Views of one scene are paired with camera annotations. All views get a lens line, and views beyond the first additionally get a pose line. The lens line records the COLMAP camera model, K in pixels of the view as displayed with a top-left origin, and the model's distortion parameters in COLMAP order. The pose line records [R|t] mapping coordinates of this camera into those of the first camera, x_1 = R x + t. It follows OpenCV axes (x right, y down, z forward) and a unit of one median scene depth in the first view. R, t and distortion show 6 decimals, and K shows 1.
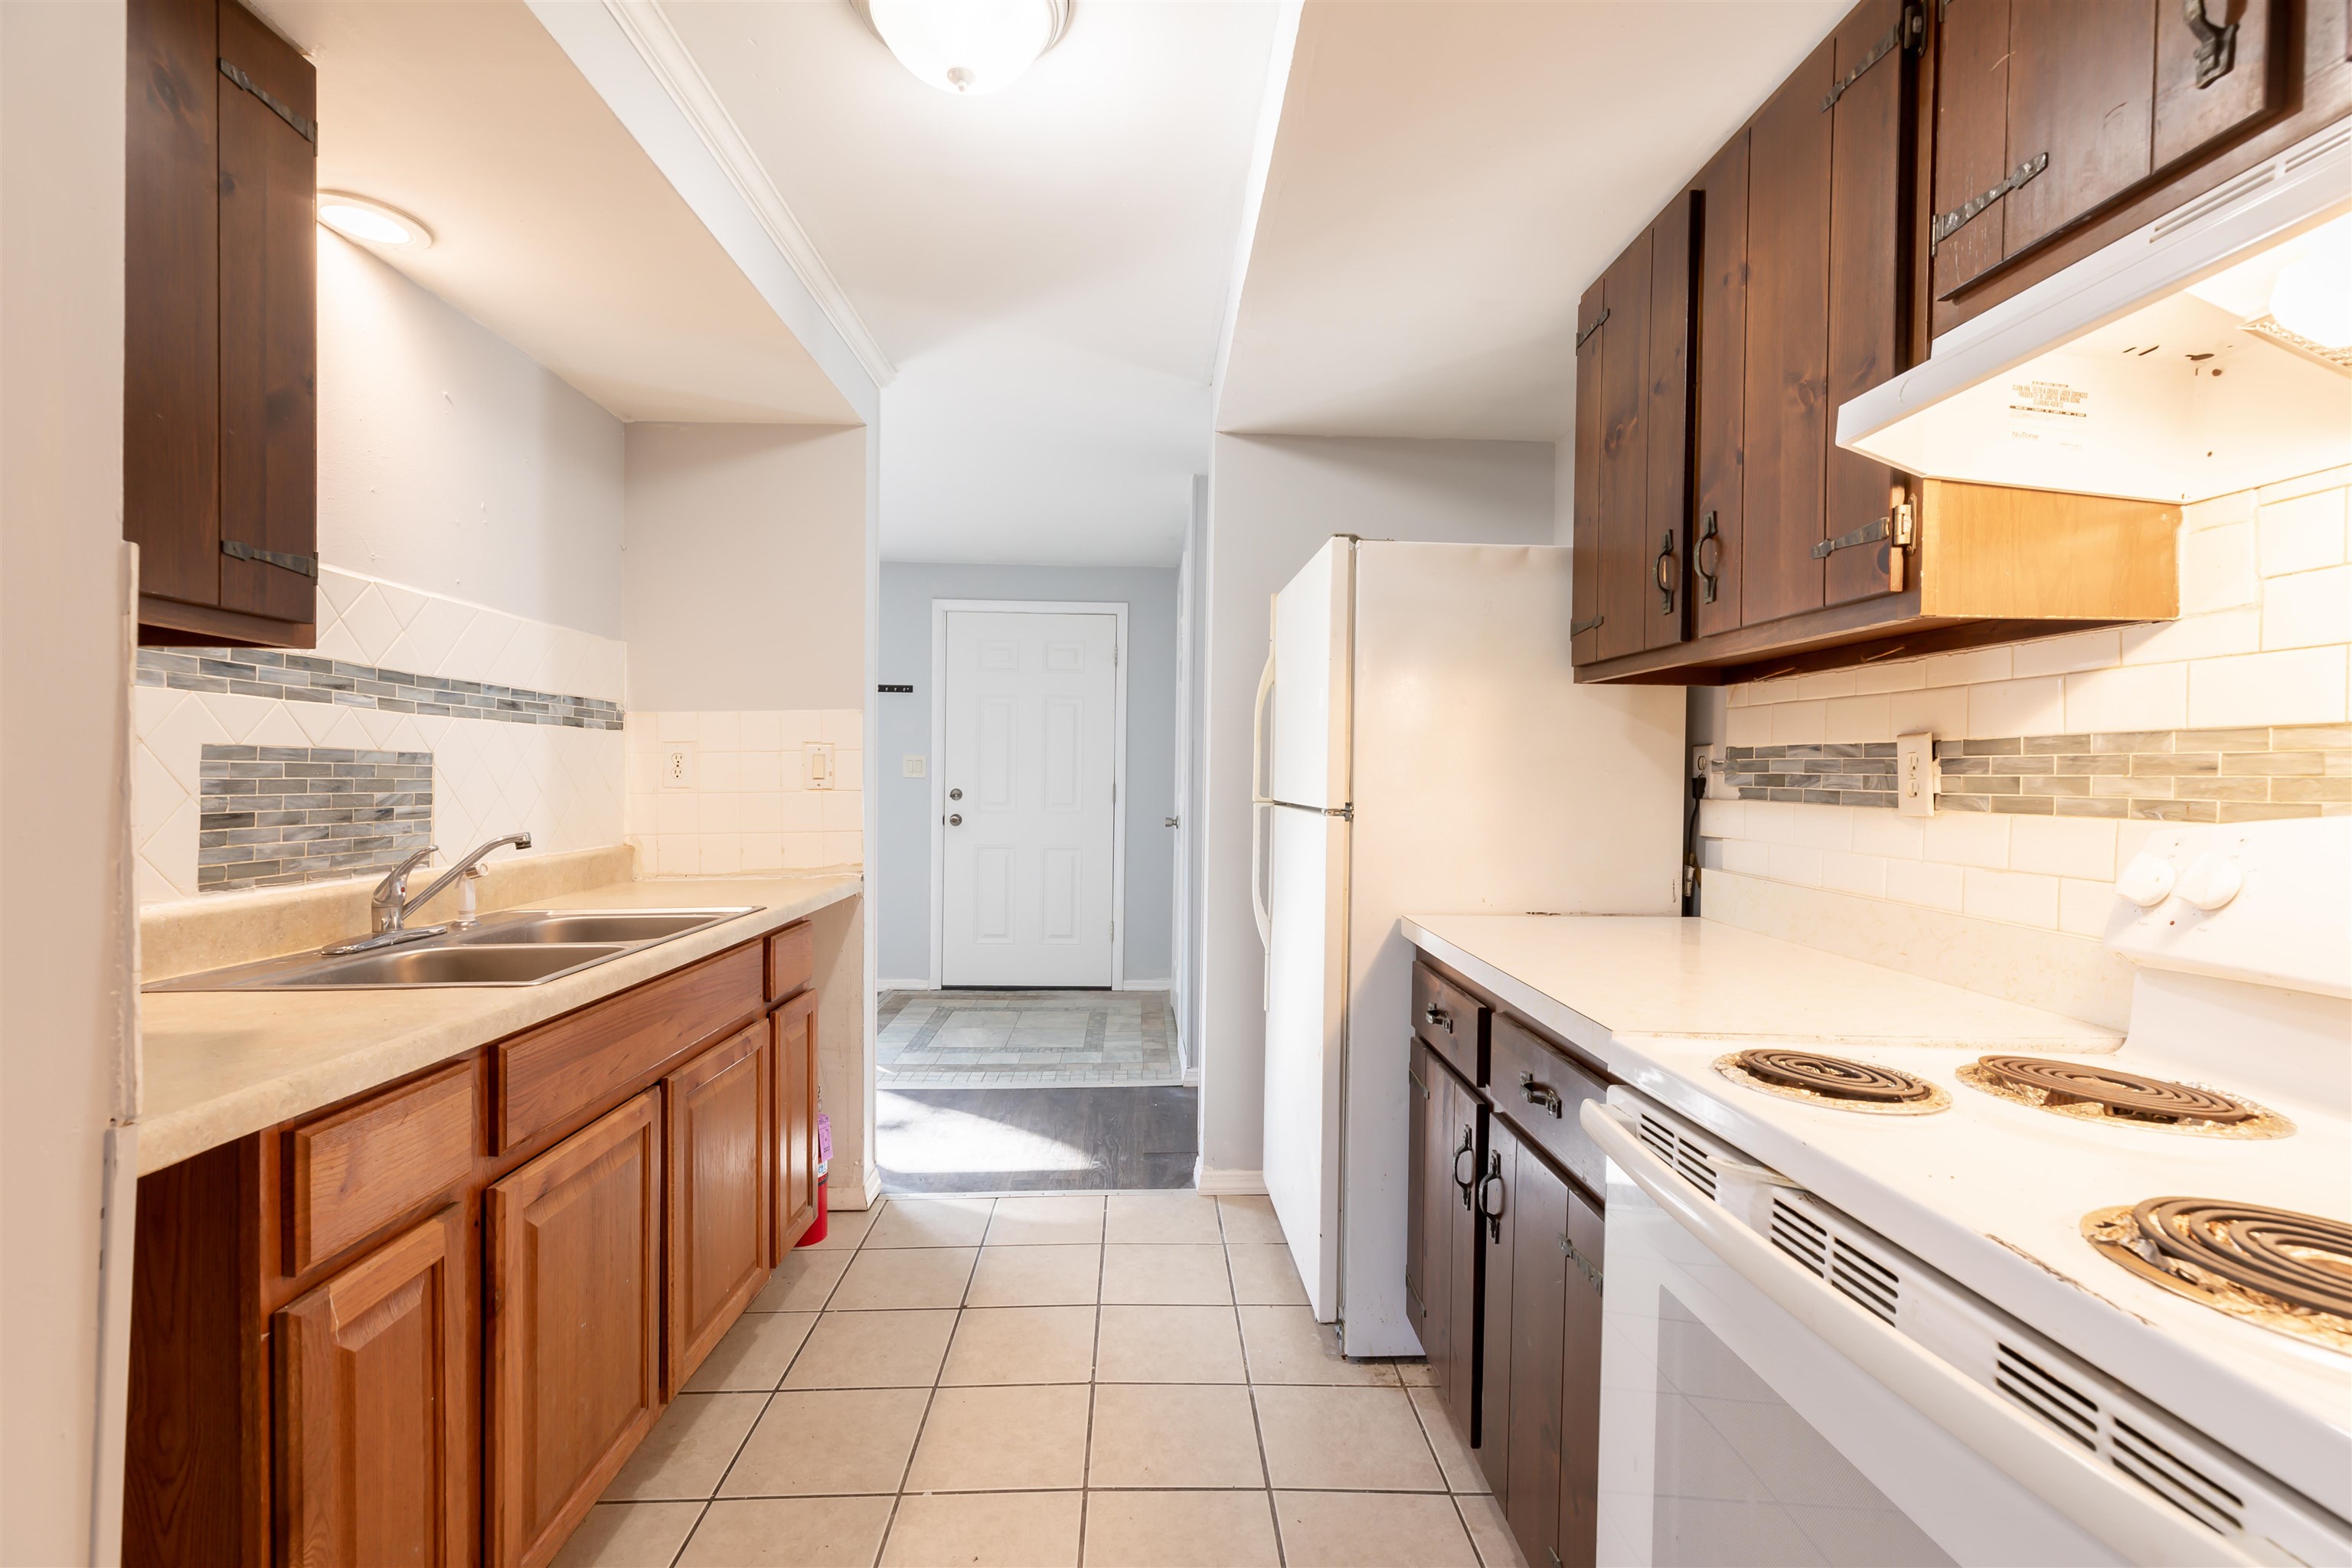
lens RADIAL K [[1063.3, 0, 1175.5], [0, 1063.3, 780.5], [0, 0, 1]] dist [0.007746, -0.000557]
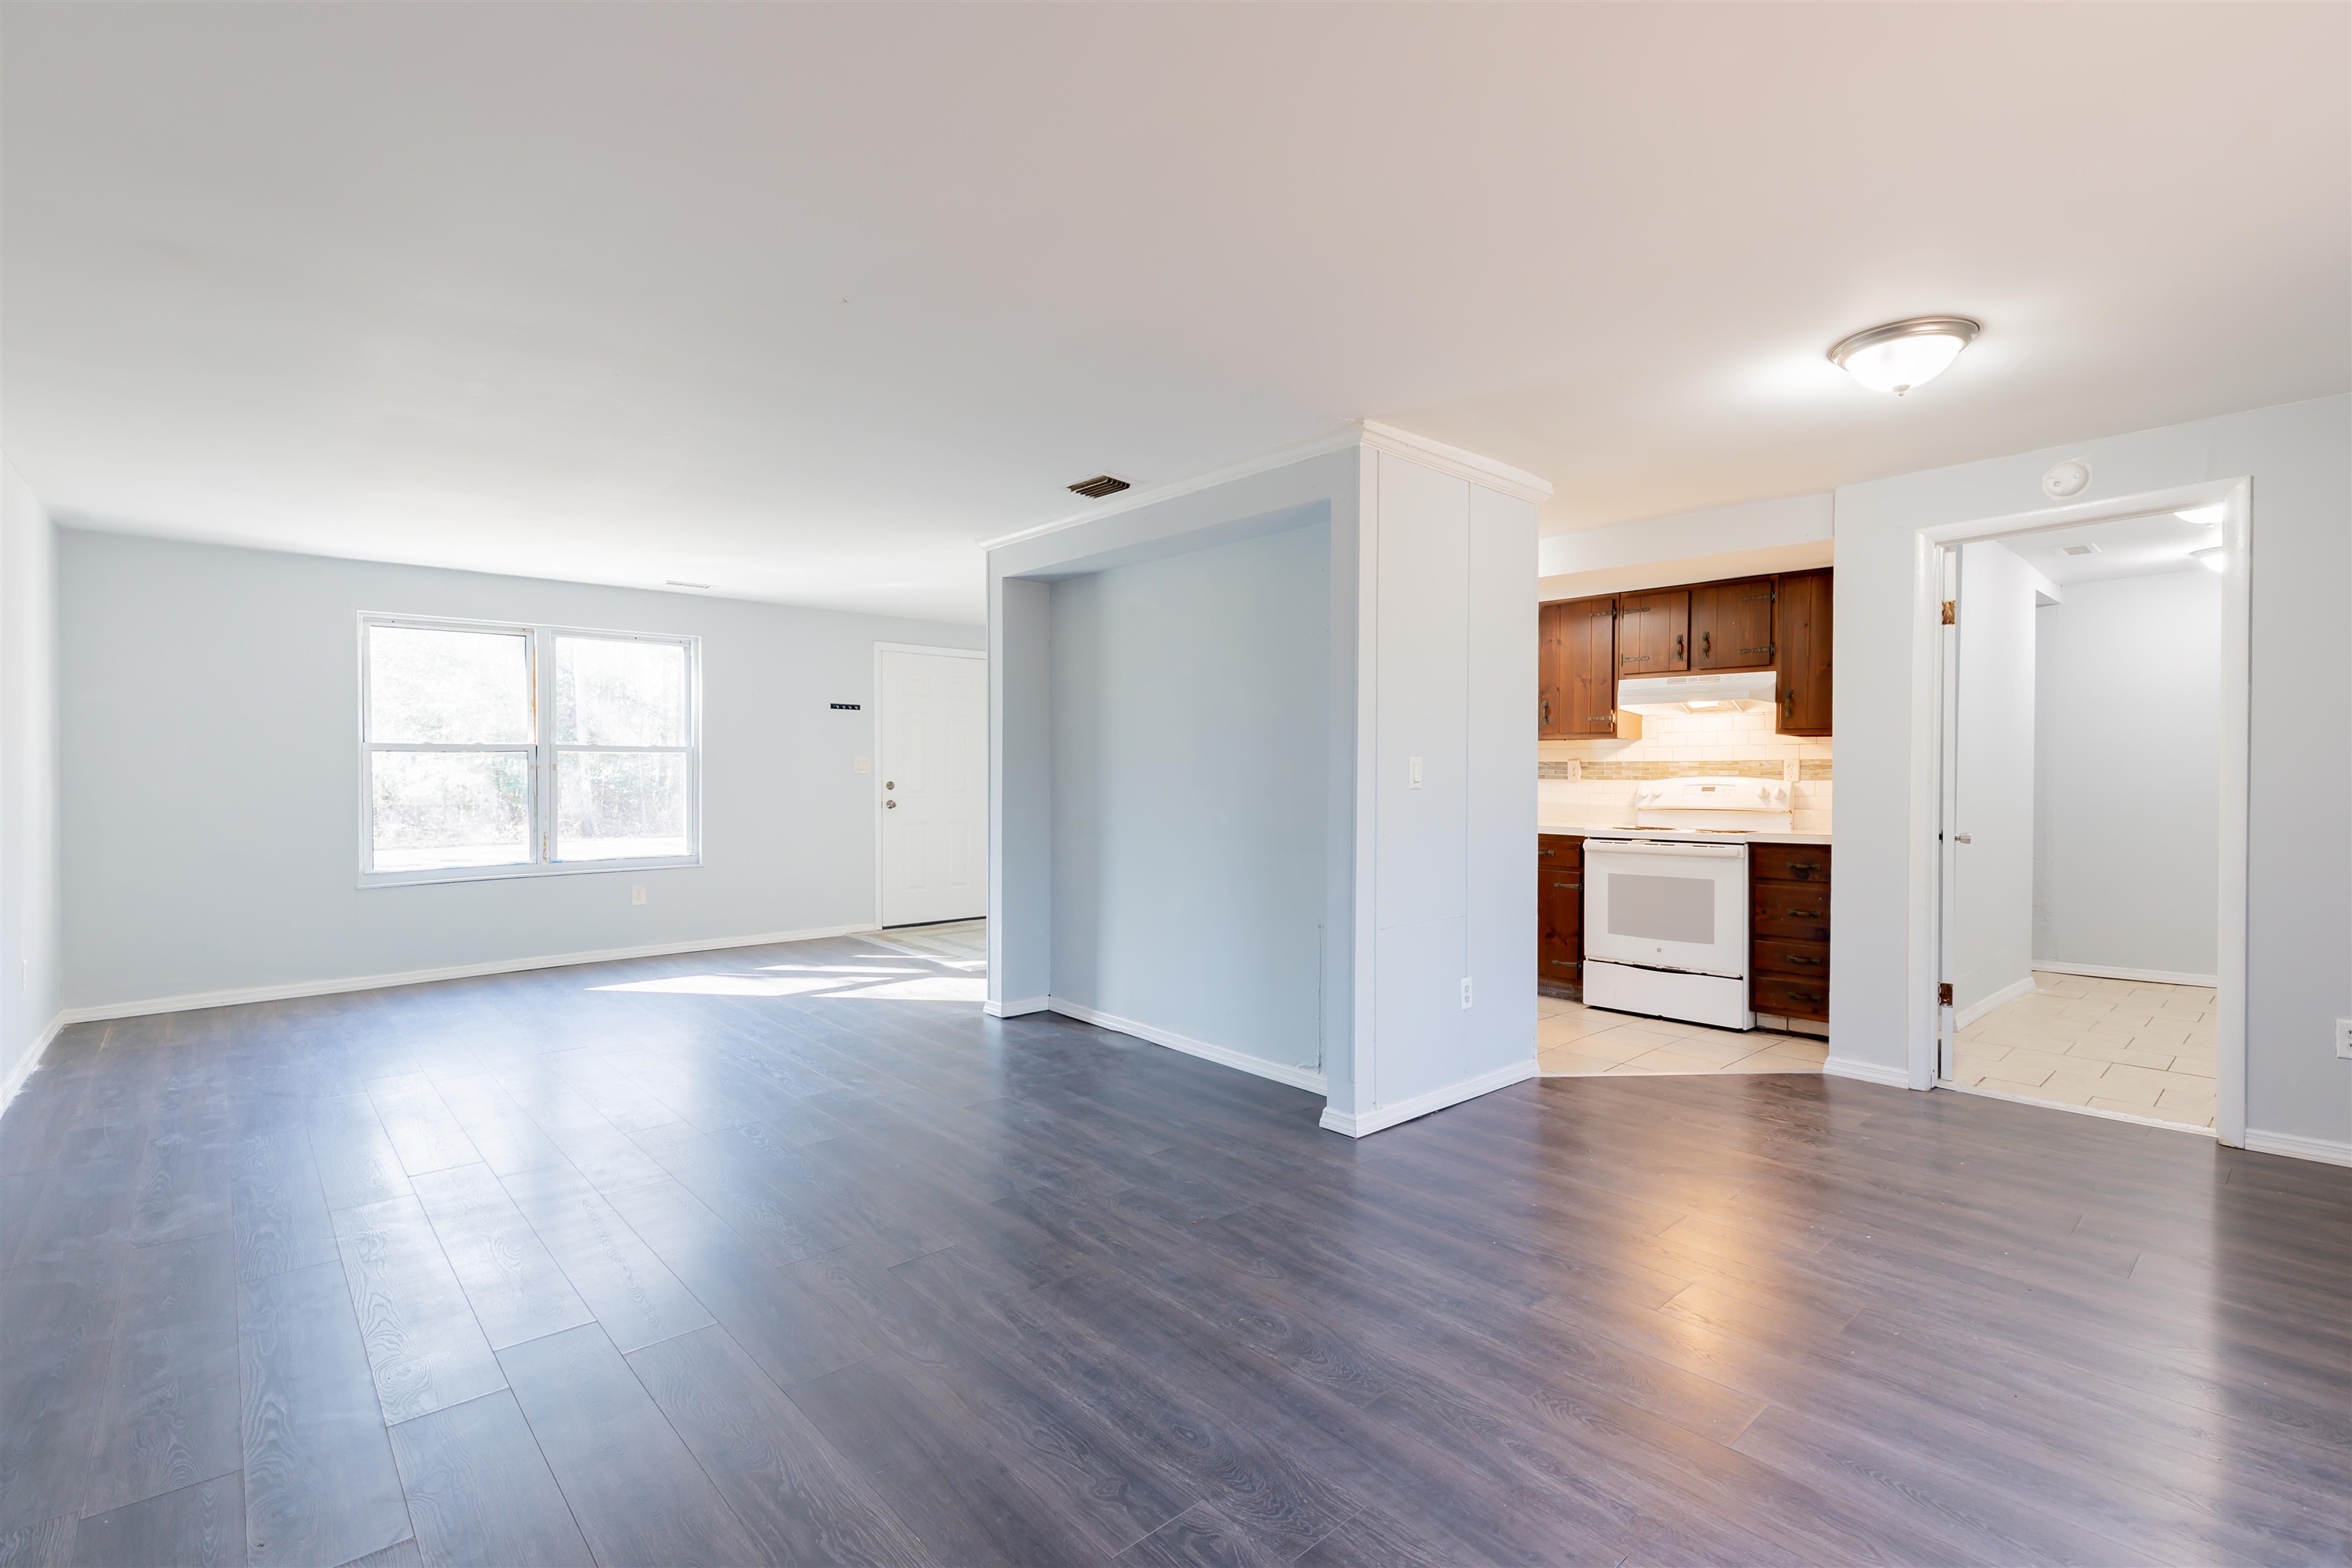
lens RADIAL K [[1063.3, 0, 1181.8], [0, 1063.3, 790.4], [0, 0, 1]] dist [0.007746, -0.000557]
pose [[0.764693, -0.021423, 0.644039, -1.813182], [0.007968, 0.999685, 0.023793, -0.023019], [-0.644346, -0.013062, 0.764623, -0.651582]]
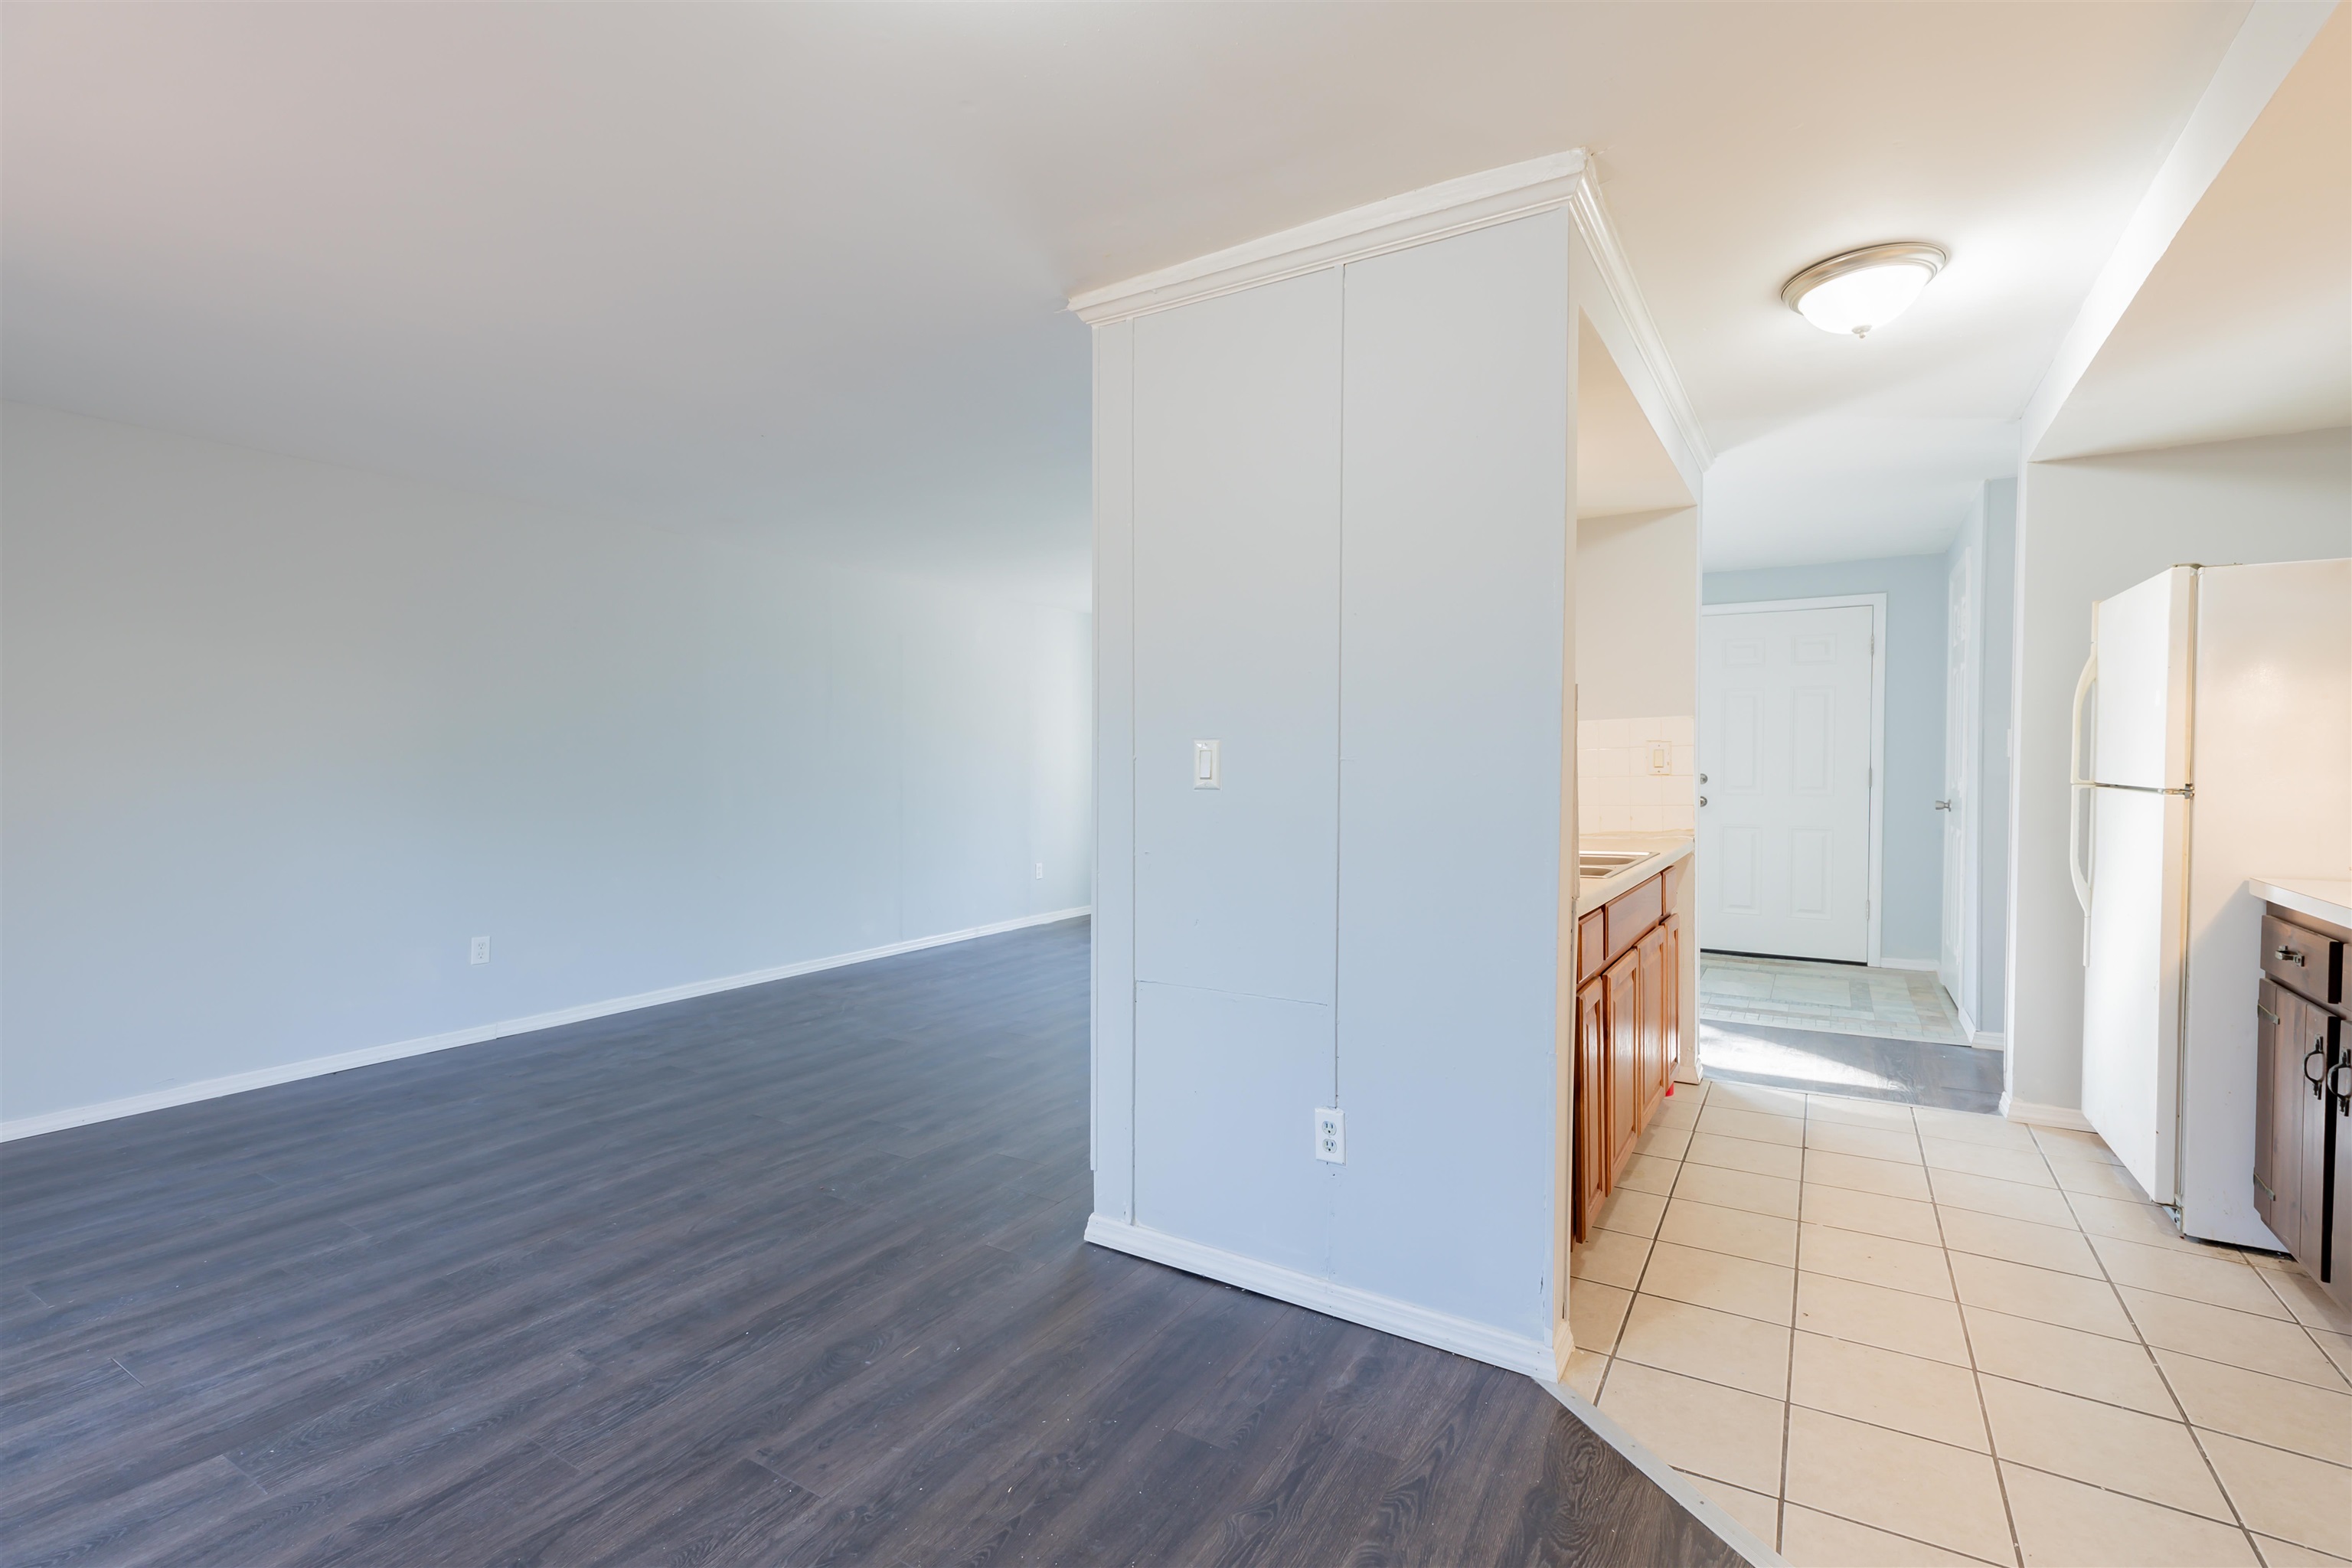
lens RADIAL K [[1063.3, 0, 1173.1], [0, 1063.3, 785.0], [0, 0, 1]] dist [0.007746, -0.000557]
pose [[0.831999, -0.000122, -0.554777, -0.108204], [0.010168, 0.999835, 0.015028, -0.006880], [0.554684, -0.018144, 0.831863, -0.575281]]
